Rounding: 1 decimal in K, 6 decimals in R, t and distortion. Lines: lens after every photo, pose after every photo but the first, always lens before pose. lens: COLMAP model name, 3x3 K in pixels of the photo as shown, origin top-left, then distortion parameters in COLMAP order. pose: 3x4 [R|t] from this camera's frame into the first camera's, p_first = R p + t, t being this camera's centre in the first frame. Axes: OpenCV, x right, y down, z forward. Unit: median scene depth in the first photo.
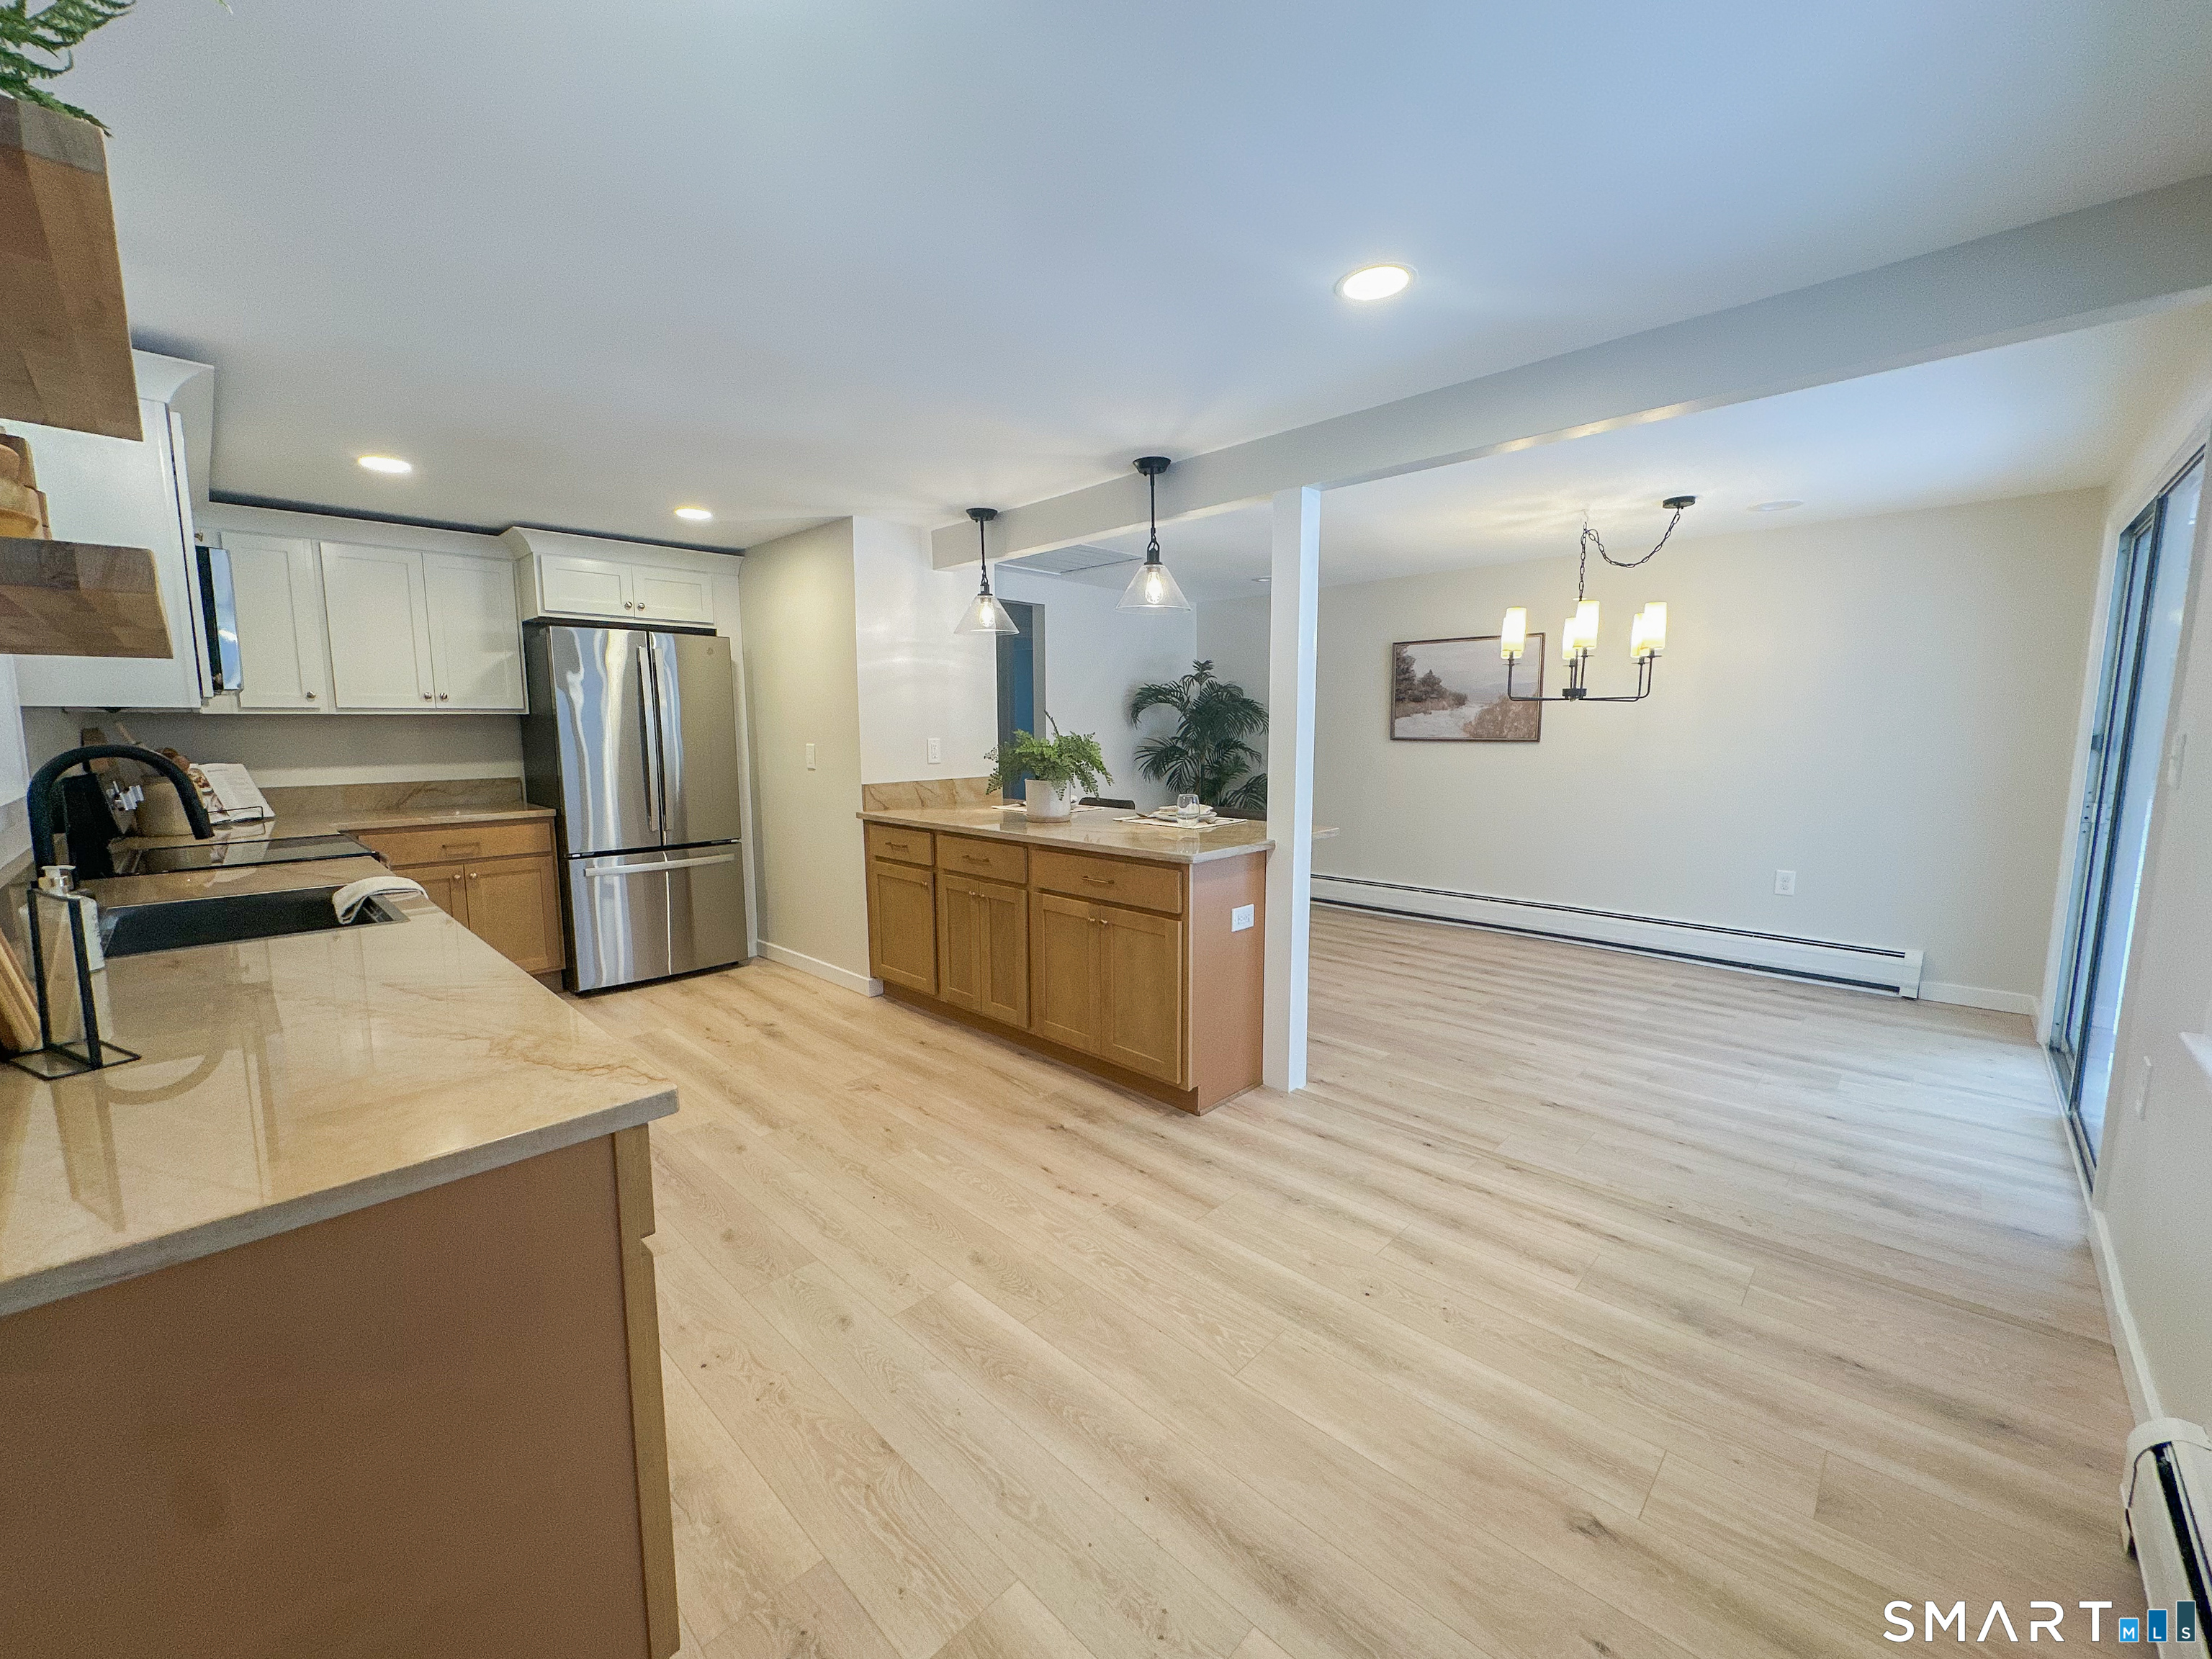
lens RADIAL K [[904.4, 0, 1095.6], [0, 904.4, 833.7], [0, 0, 1]] dist [-0.006001, -0.000386]
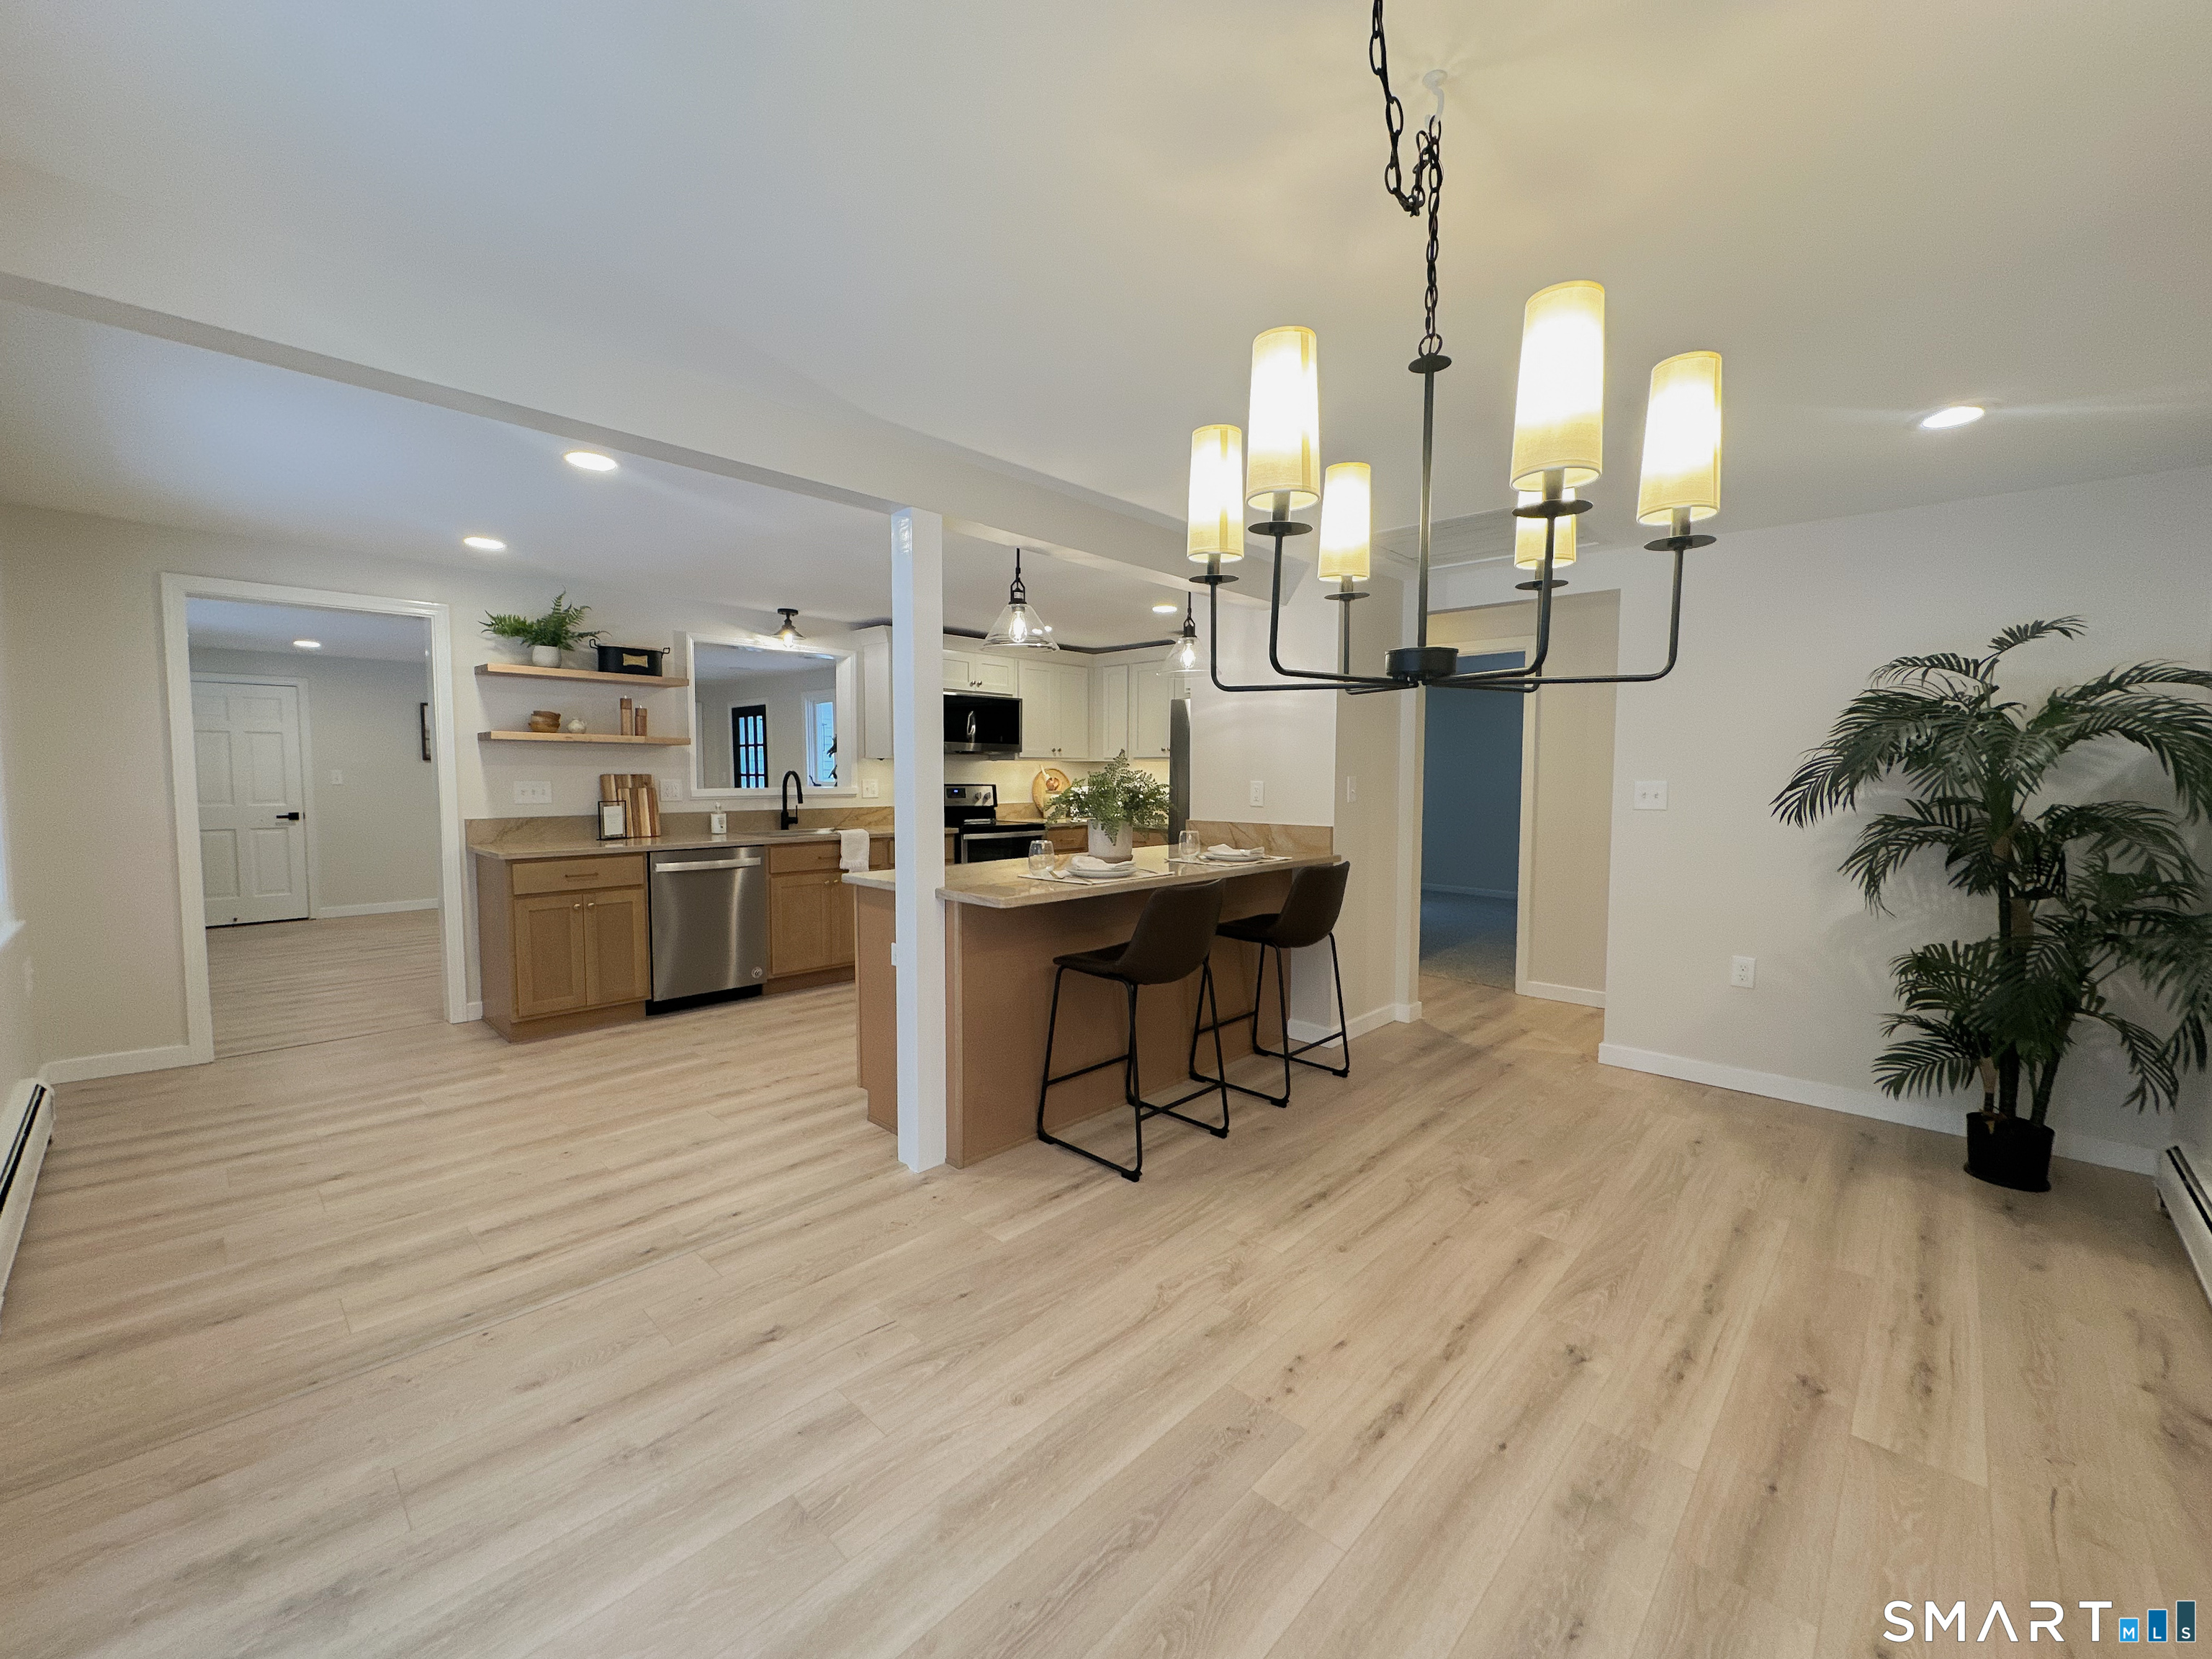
lens RADIAL K [[904.4, 0, 1112.7], [0, 904.4, 828.7], [0, 0, 1]] dist [-0.006001, -0.000386]
pose [[-0.004274, 0.066810, -0.997757, 0.990486], [-0.128861, 0.989410, 0.066804, -0.123441], [0.991654, 0.128857, 0.004380, 1.043544]]
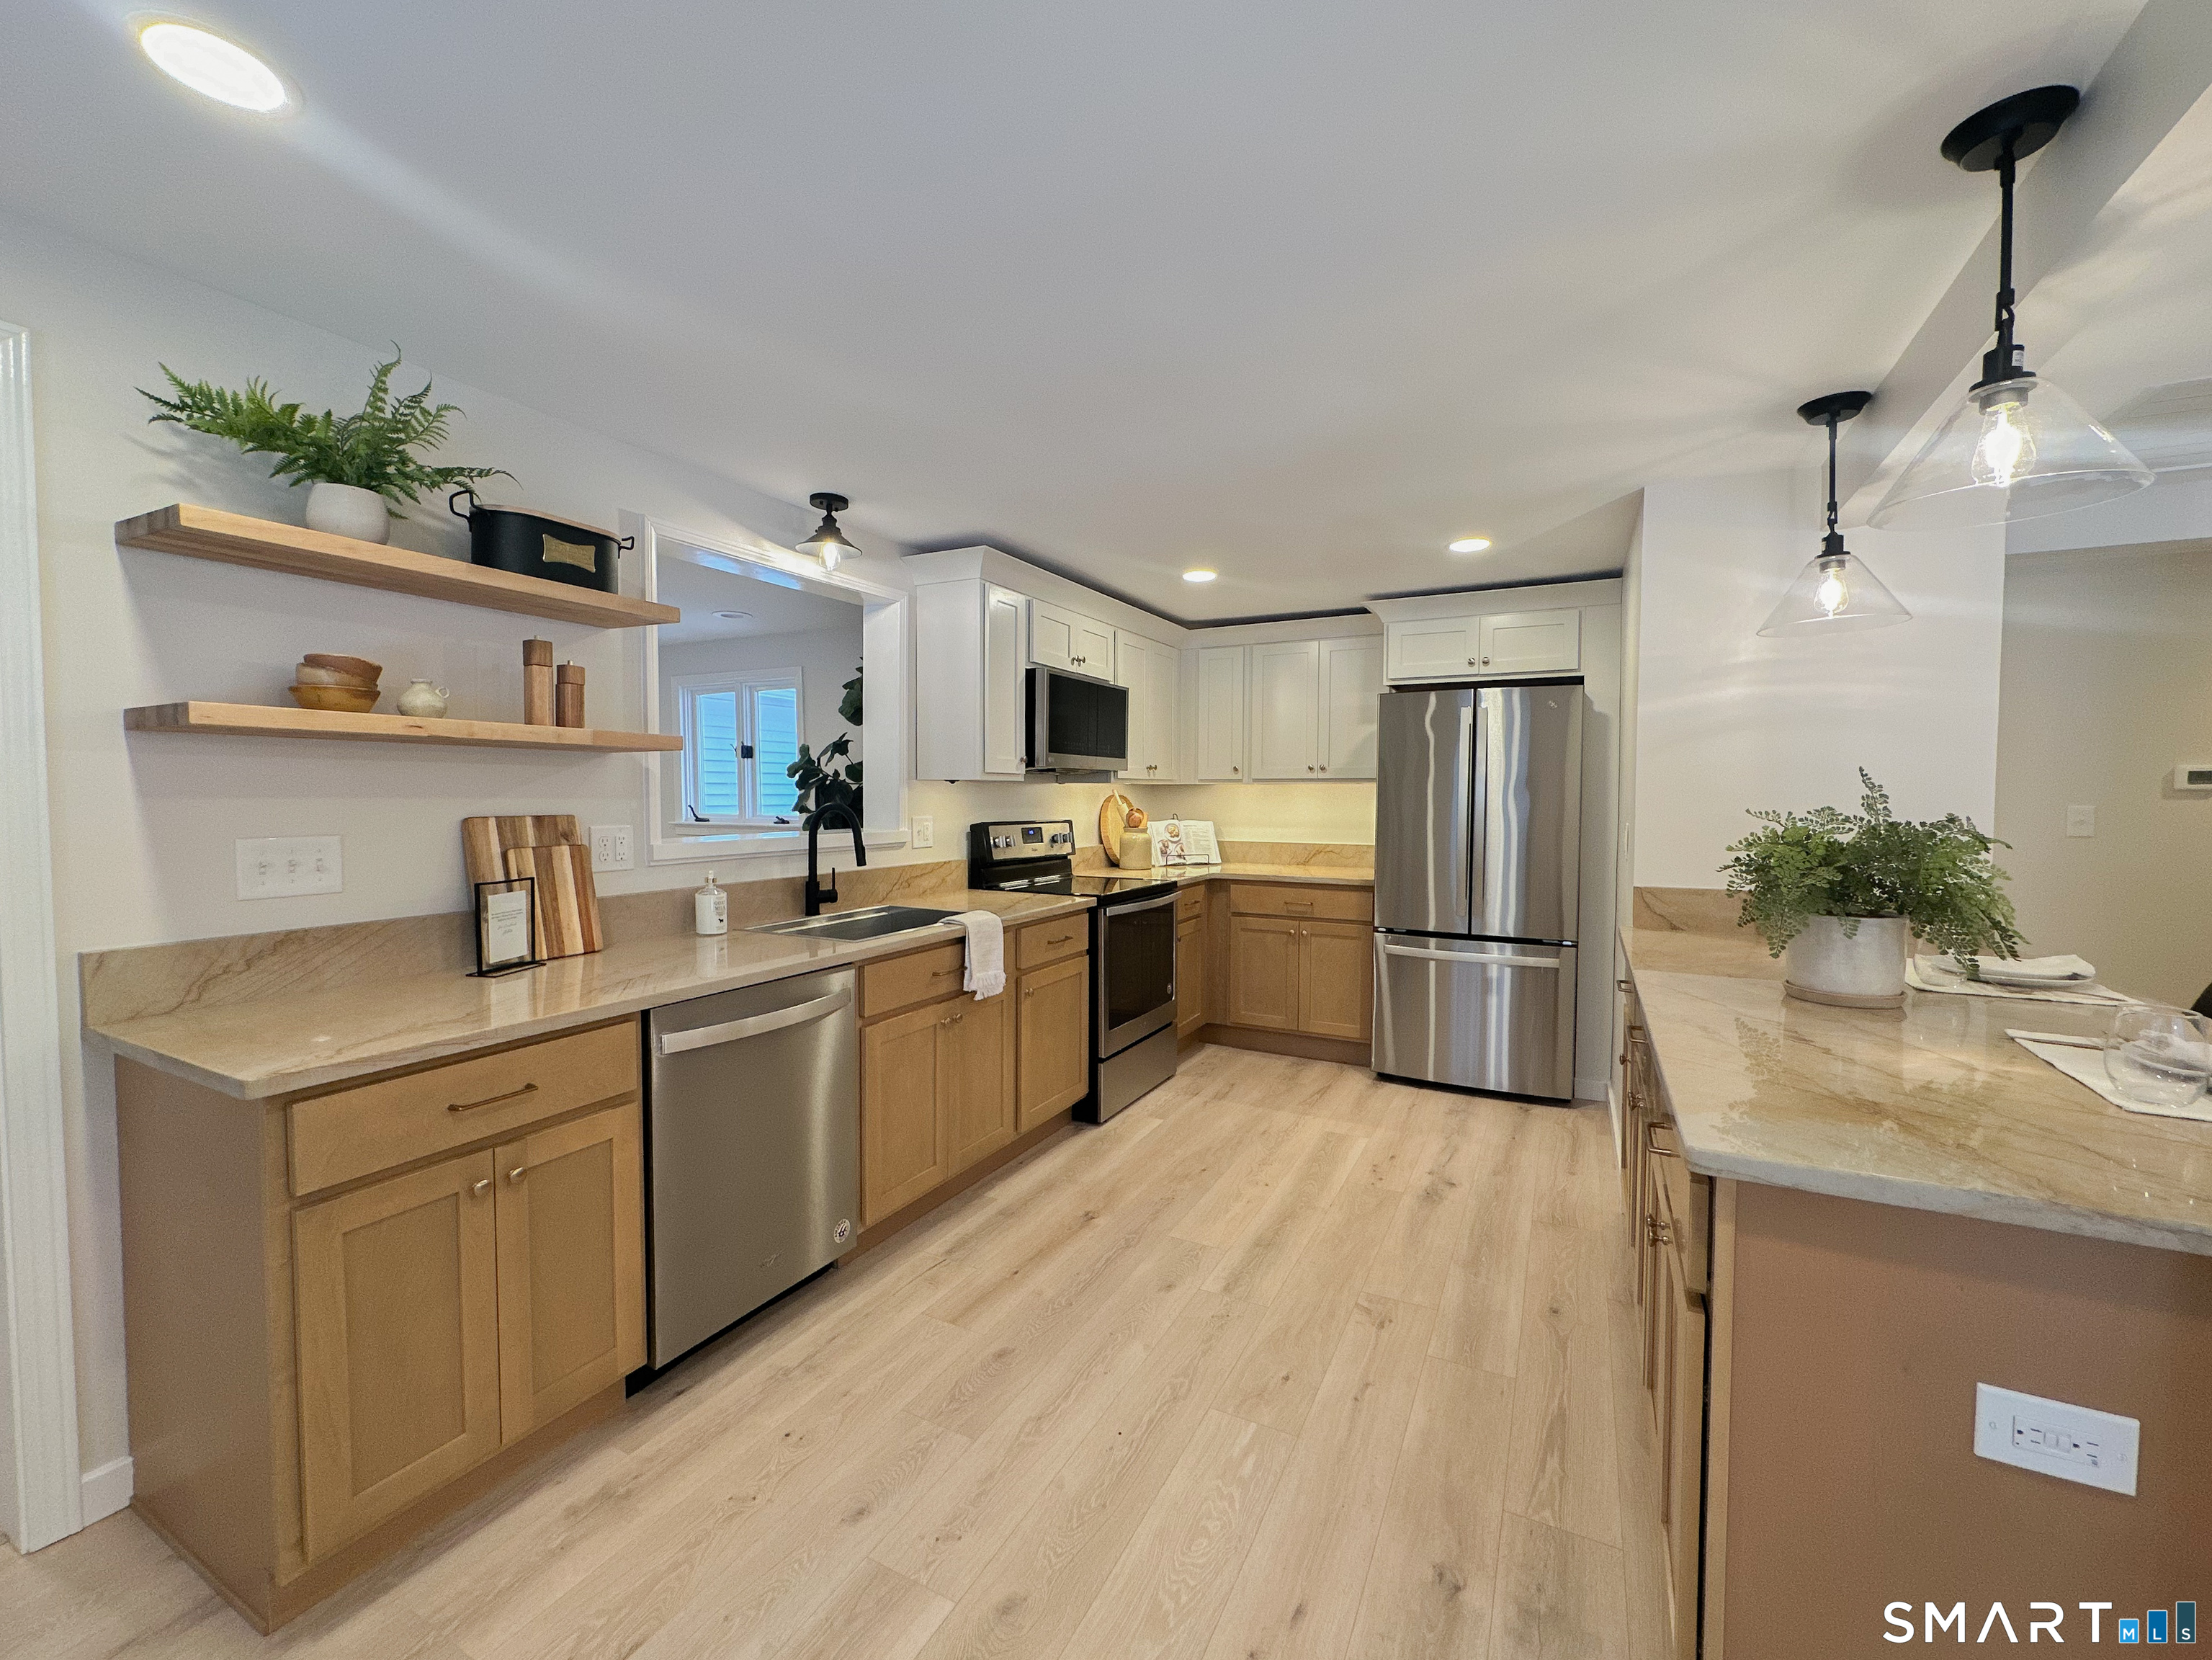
lens RADIAL K [[904.6, 0, 1099.5], [0, 904.6, 823.4], [0, 0, 1]] dist [-0.006001, -0.000386]
pose [[0.276995, 0.036619, -0.960173, 0.301894], [-0.122539, 0.992461, 0.002500, -0.061464], [0.953026, 0.116966, 0.279394, 0.502126]]
